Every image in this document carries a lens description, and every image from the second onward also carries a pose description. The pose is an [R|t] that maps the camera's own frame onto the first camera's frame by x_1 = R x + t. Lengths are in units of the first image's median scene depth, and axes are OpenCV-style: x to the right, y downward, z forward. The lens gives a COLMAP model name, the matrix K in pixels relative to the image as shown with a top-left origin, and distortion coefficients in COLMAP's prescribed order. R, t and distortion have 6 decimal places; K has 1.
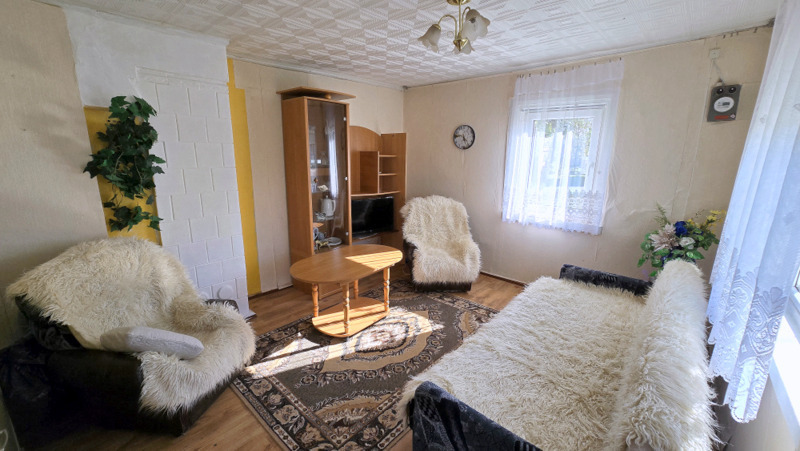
lens RADIAL K [[324.8, 0, 400.7], [0, 324.8, 223.2], [0, 0, 1]] dist [-0.003748, -0.000727]
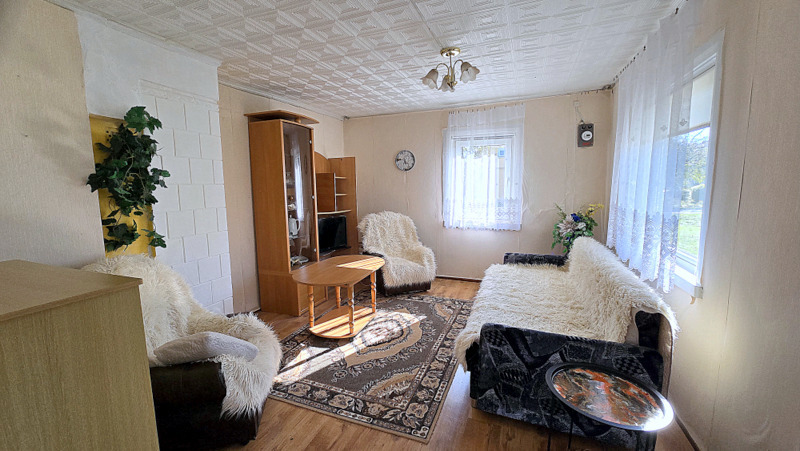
lens RADIAL K [[324.8, 0, 399.6], [0, 324.8, 223.3], [0, 0, 1]] dist [-0.003748, -0.000727]
pose [[0.937273, -0.062666, 0.342916, -0.369065], [0.096605, 0.991874, -0.082786, 0.083136], [-0.334942, 0.110721, 0.935711, -0.097247]]
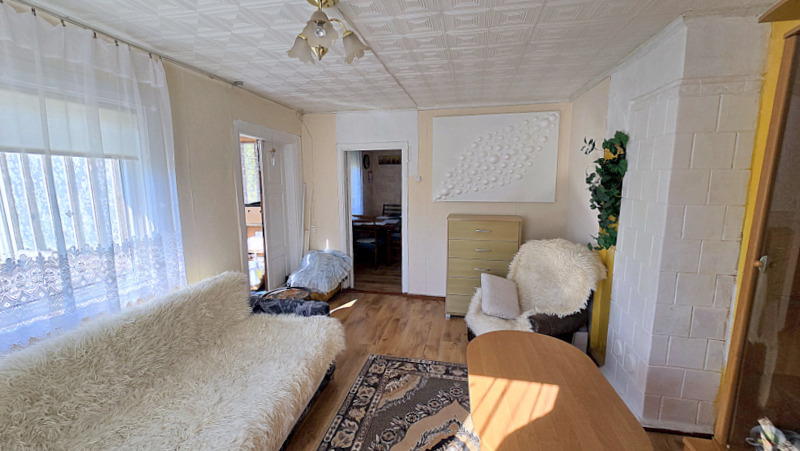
lens RADIAL K [[324.8, 0, 398.9], [0, 324.8, 228.8], [0, 0, 1]] dist [-0.003748, -0.000727]
pose [[-0.866816, 0.071332, -0.493500, 0.306218], [-0.113620, 0.935422, 0.334778, -0.293717], [0.485511, 0.346263, -0.802734, 1.330355]]
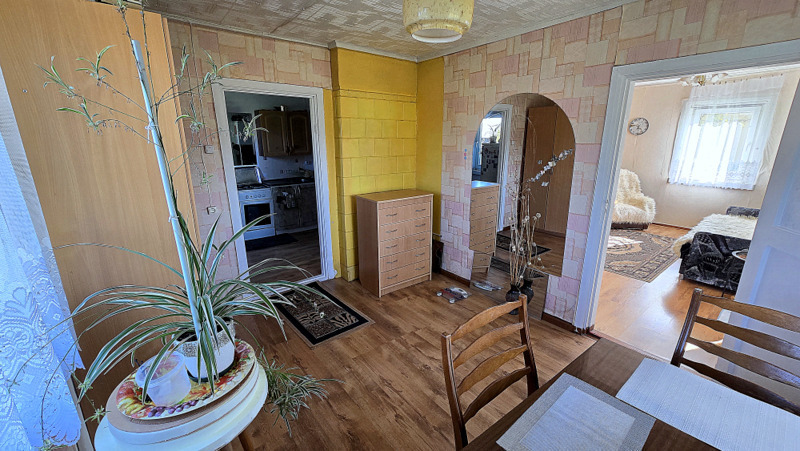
lens RADIAL K [[324.8, 0, 400.4], [0, 324.8, 225.2], [0, 0, 1]] dist [-0.003748, -0.000727]
pose [[0.985822, 0.028260, -0.165399, -0.919157], [-0.021791, 0.998930, 0.040792, 0.209841], [0.166375, -0.036609, 0.985383, -0.934163]]
